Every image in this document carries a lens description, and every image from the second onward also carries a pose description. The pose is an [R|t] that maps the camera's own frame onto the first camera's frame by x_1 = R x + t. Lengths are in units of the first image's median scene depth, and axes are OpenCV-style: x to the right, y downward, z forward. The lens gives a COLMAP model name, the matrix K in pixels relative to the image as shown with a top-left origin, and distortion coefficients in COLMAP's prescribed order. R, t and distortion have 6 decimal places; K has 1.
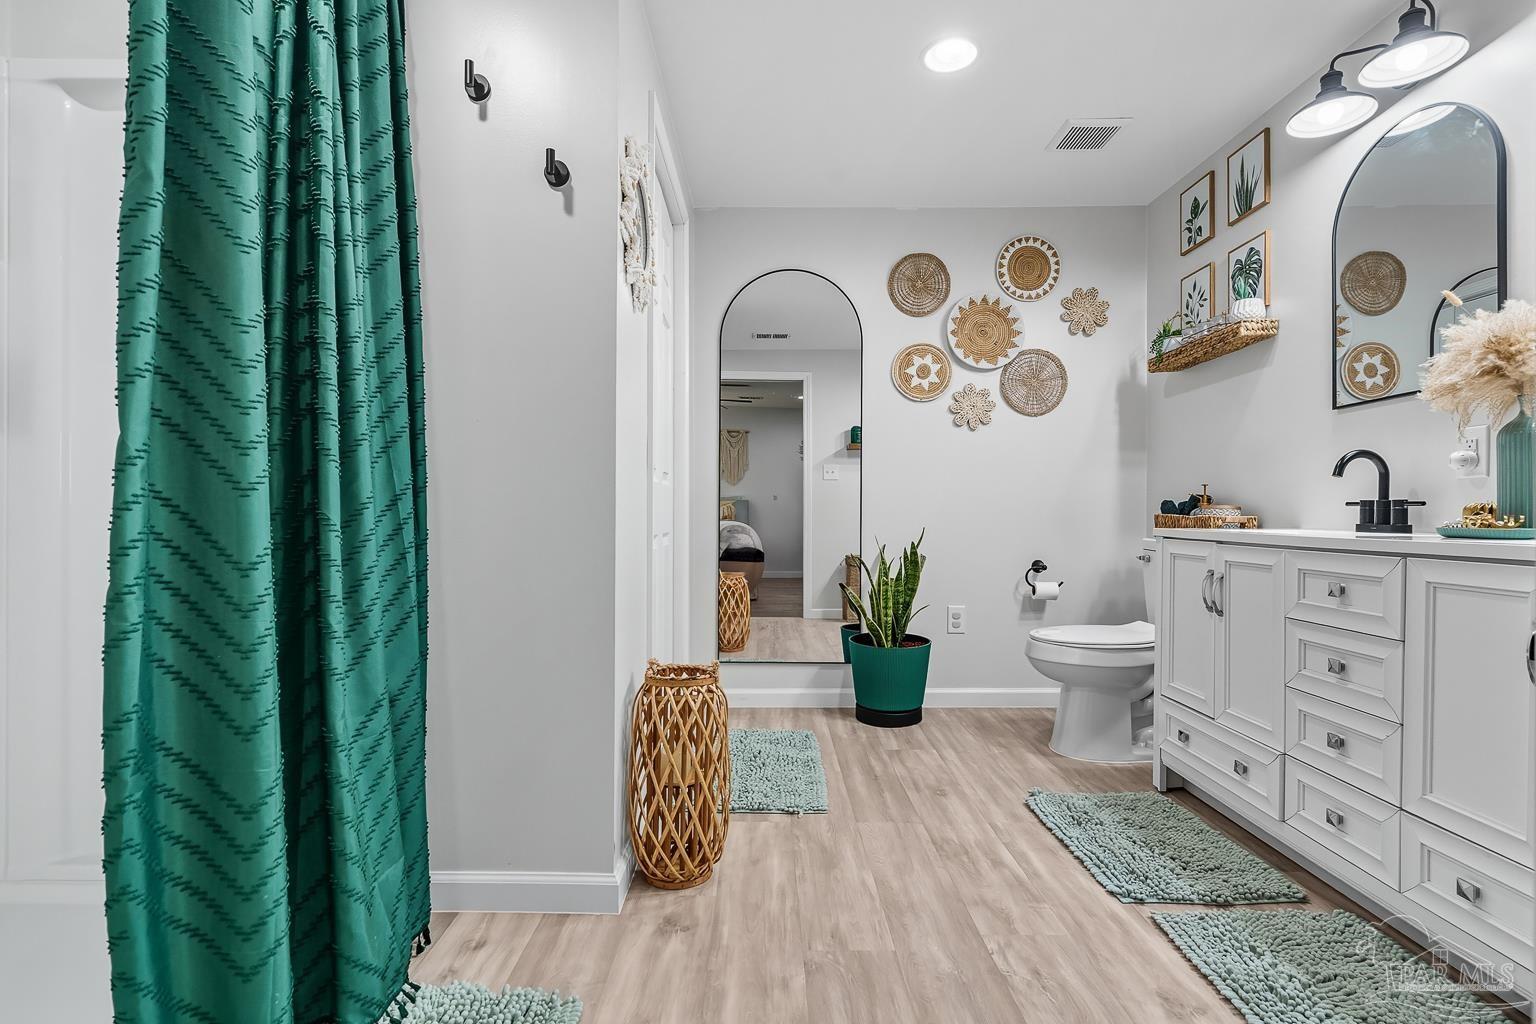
lens RADIAL K [[738.4, 0, 750.7], [0, 738.4, 514.6], [0, 0, 1]] dist [0.010142, 0.000651]
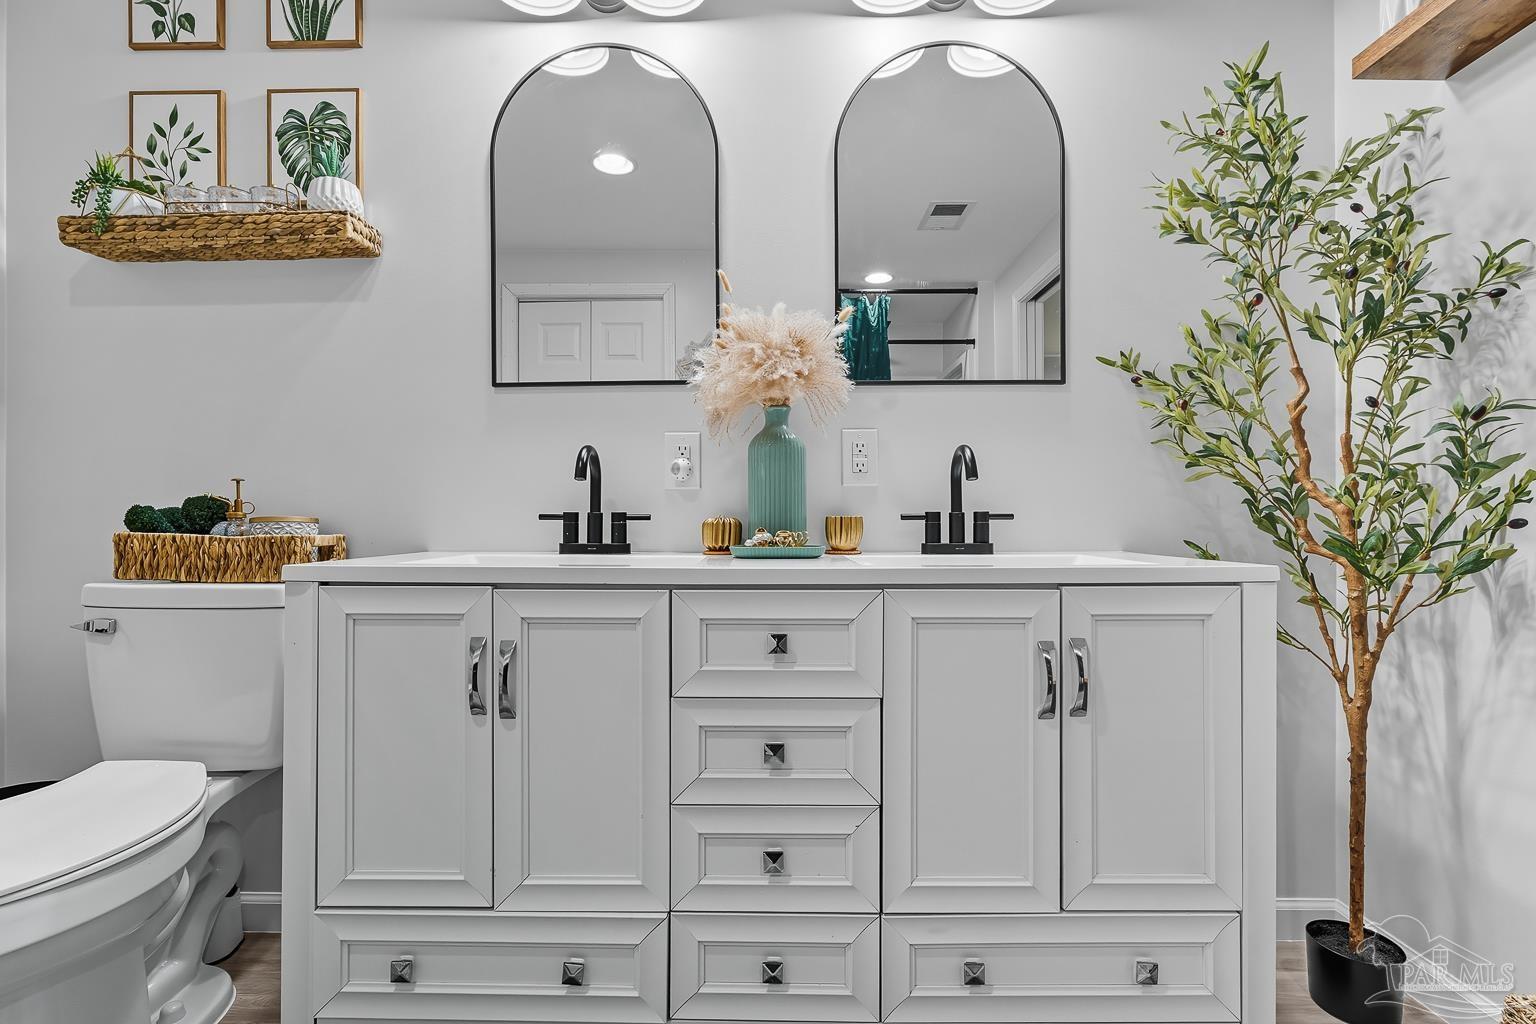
lens RADIAL K [[738.4, 0, 750.7], [0, 738.4, 514.6], [0, 0, 1]] dist [0.010142, 0.000651]
pose [[0.001658, 0.016017, 0.999870, 0.057471], [0.005497, 0.999856, -0.016025, -0.003040], [-0.999984, 0.005523, 0.001570, 0.623540]]
